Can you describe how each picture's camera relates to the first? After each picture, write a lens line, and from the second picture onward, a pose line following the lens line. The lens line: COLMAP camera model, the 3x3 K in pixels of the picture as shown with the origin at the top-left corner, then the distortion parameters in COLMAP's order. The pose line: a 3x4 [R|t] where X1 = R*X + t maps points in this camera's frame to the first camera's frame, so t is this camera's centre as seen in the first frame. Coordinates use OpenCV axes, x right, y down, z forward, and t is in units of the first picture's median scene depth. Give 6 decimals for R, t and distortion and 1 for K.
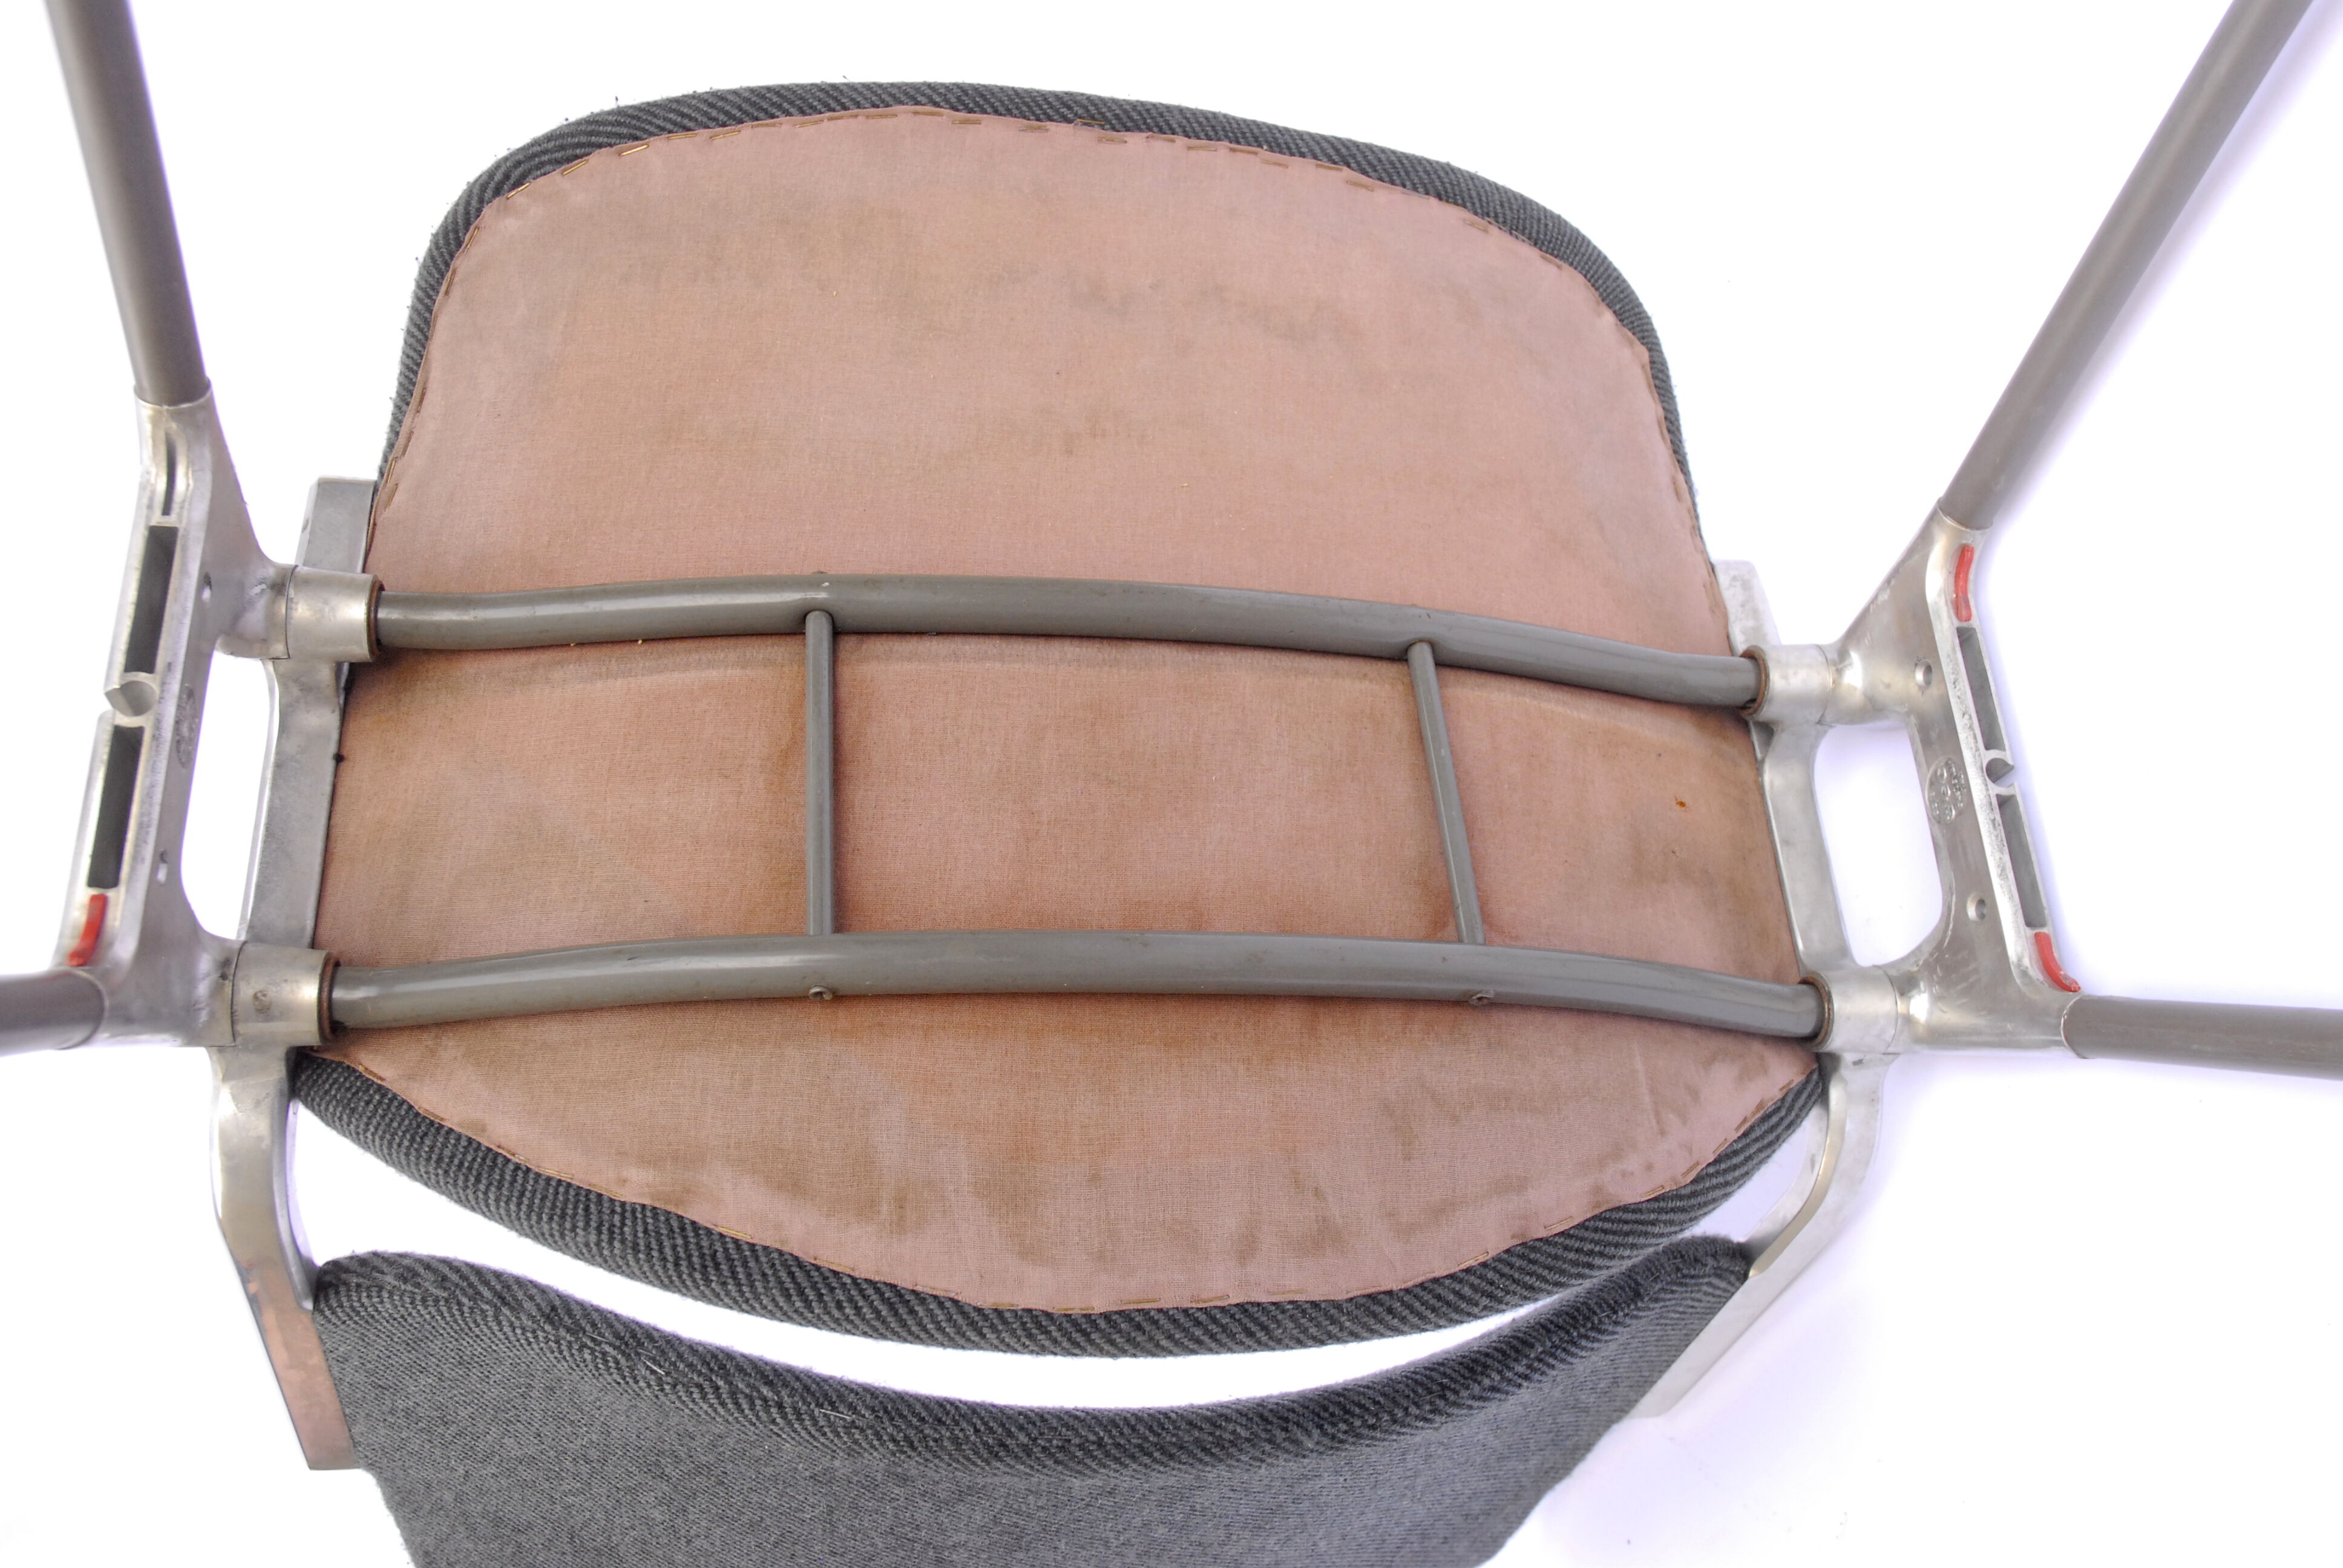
lens RADIAL K [[2087.1, 0, 1171.5], [0, 2087.1, 784.0], [0, 0, 1]] dist [-0.117524, 0.004307]
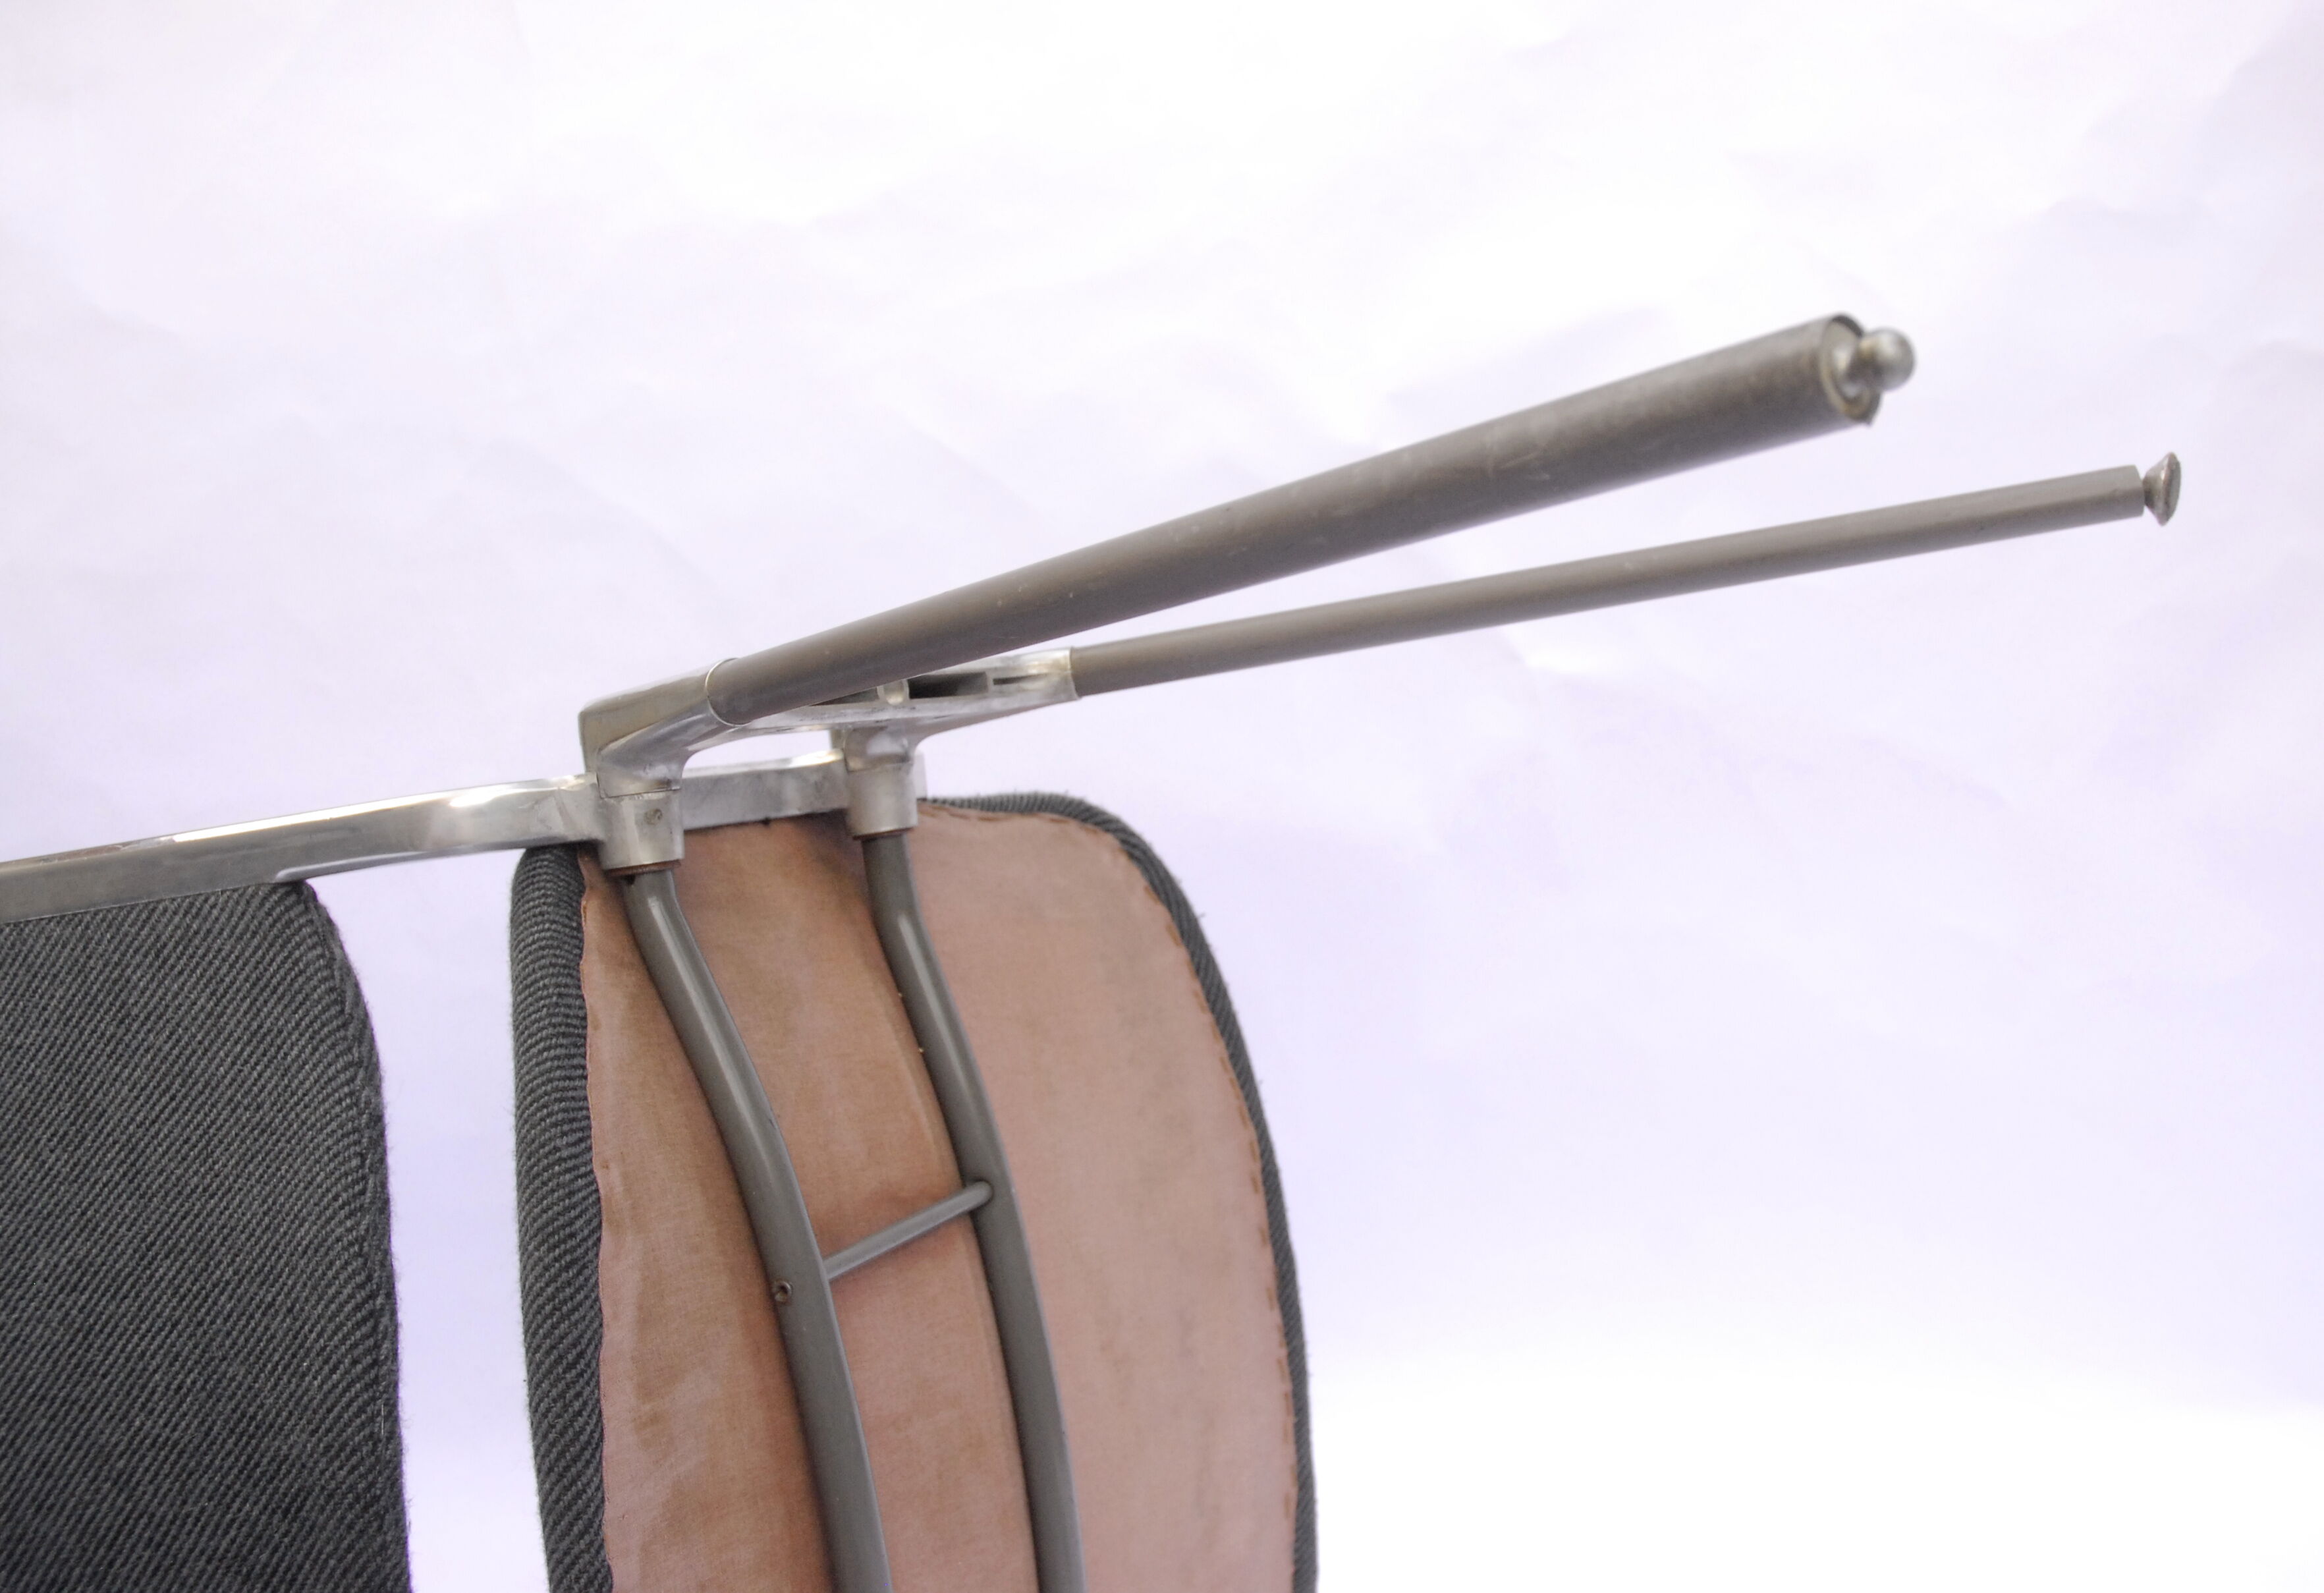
lens RADIAL K [[2113.4, 0, 1162.0], [0, 2113.4, 796.5], [0, 0, 1]] dist [0.003057, 0.007354]
pose [[0.287512, 0.946525, -0.146380, -0.187843], [-0.814698, 0.161330, -0.556992, 0.515321], [-0.503591, 0.279397, 0.817516, -0.130467]]
